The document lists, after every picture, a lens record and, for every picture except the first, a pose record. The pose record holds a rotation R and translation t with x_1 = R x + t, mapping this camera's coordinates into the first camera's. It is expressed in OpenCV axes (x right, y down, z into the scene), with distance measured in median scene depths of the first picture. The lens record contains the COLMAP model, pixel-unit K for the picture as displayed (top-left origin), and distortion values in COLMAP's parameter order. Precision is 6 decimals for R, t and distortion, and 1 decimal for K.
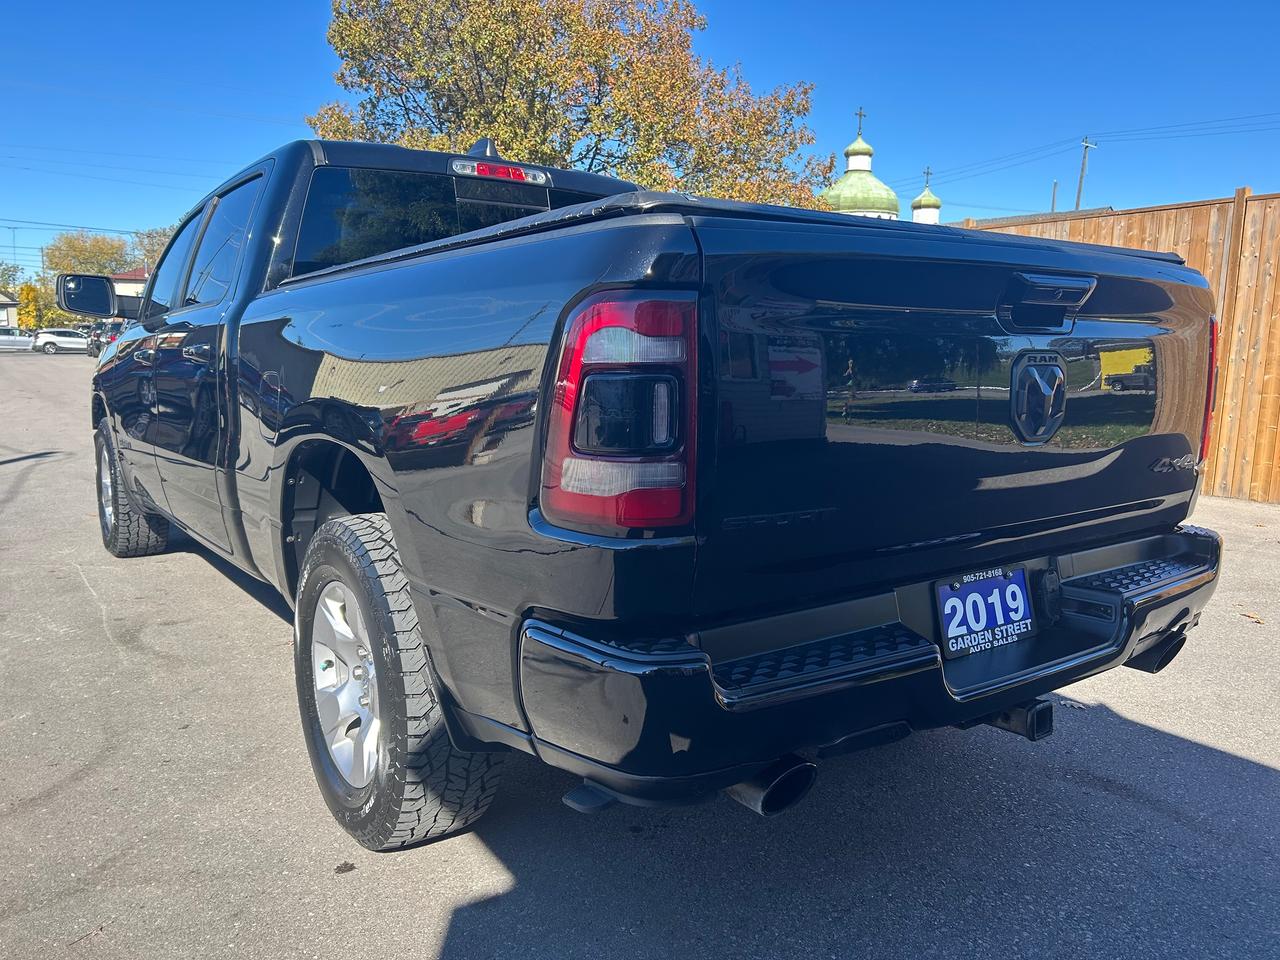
lens RADIAL K [[962.6, 0, 637.6], [0, 962.6, 485.8], [0, 0, 1]] dist [0.029944, -0.012894]
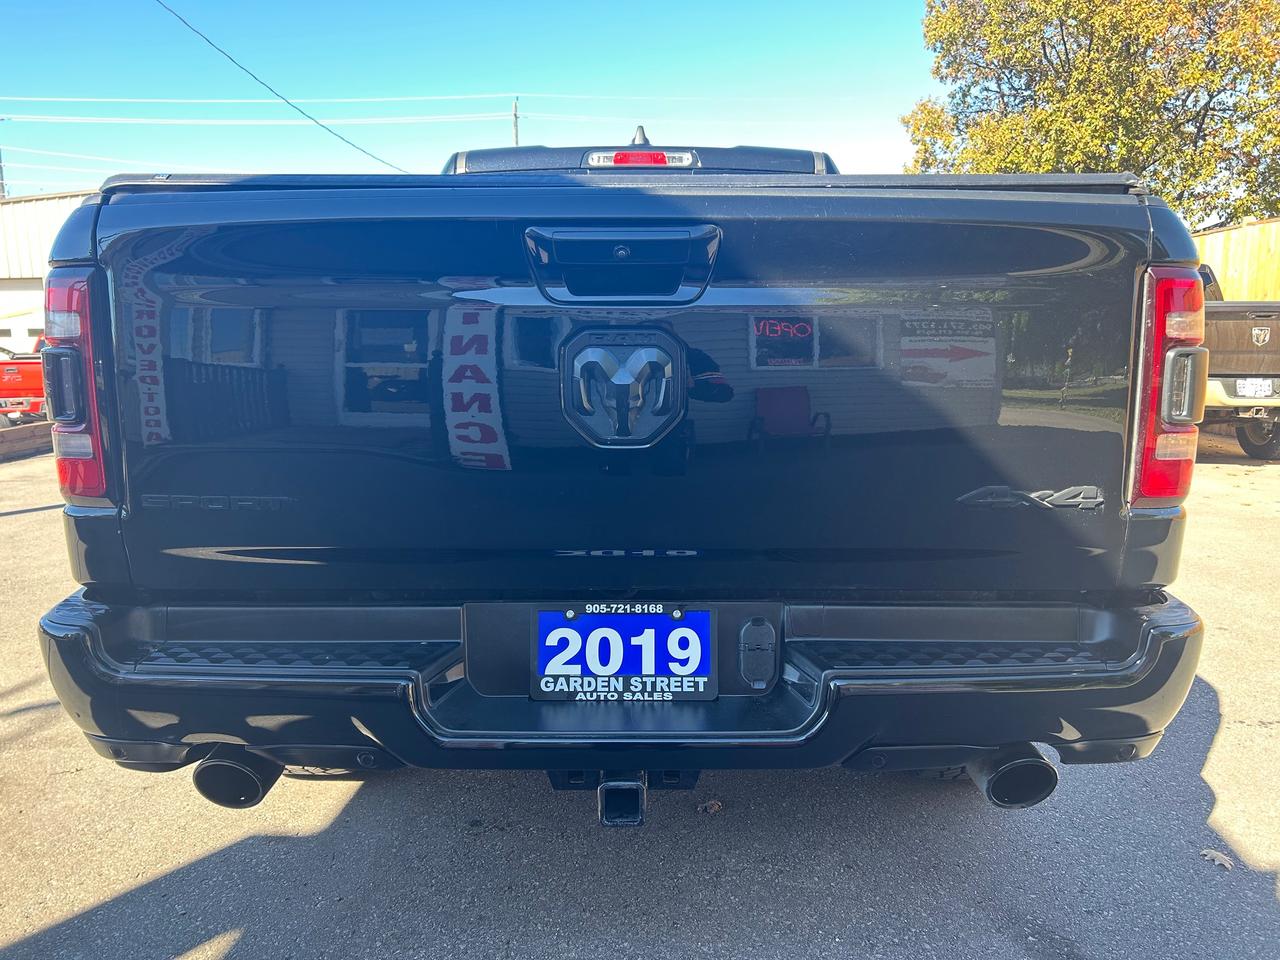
lens RADIAL K [[962.6, 0, 642.9], [0, 962.6, 476.5], [0, 0, 1]] dist [0.029944, -0.012894]
pose [[0.811071, 0.076215, -0.579961, 0.820327], [-0.078909, 0.996668, 0.020621, -0.033810], [0.579601, 0.029039, 0.814383, 0.354995]]
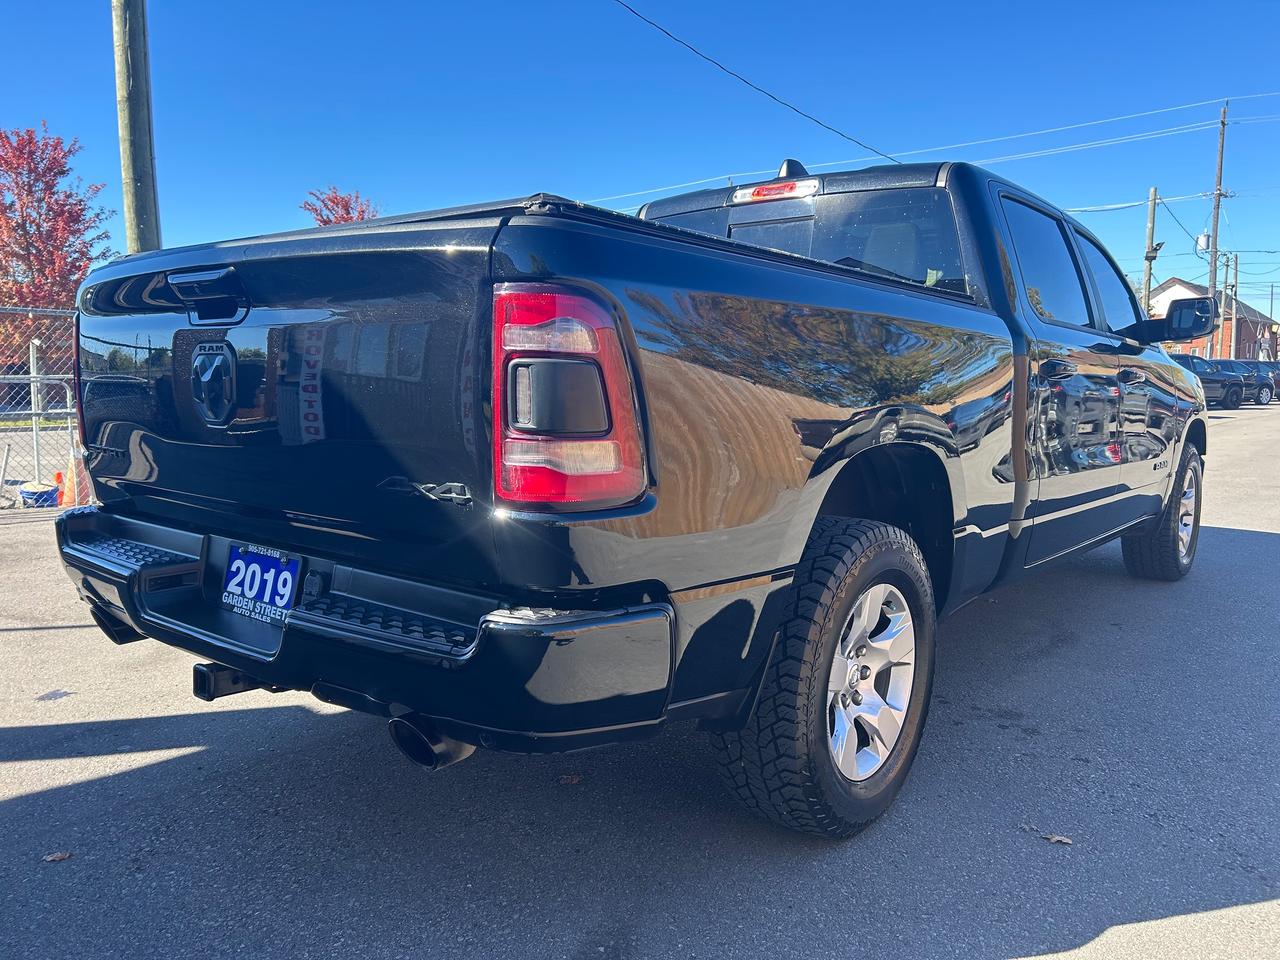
lens RADIAL K [[962.6, 0, 647.6], [0, 962.6, 482.5], [0, 0, 1]] dist [0.029944, -0.012894]
pose [[0.274259, 0.105169, -0.955888, 1.492082], [-0.145217, 0.987133, 0.066942, -0.116919], [0.950628, 0.120452, 0.286002, 1.084638]]
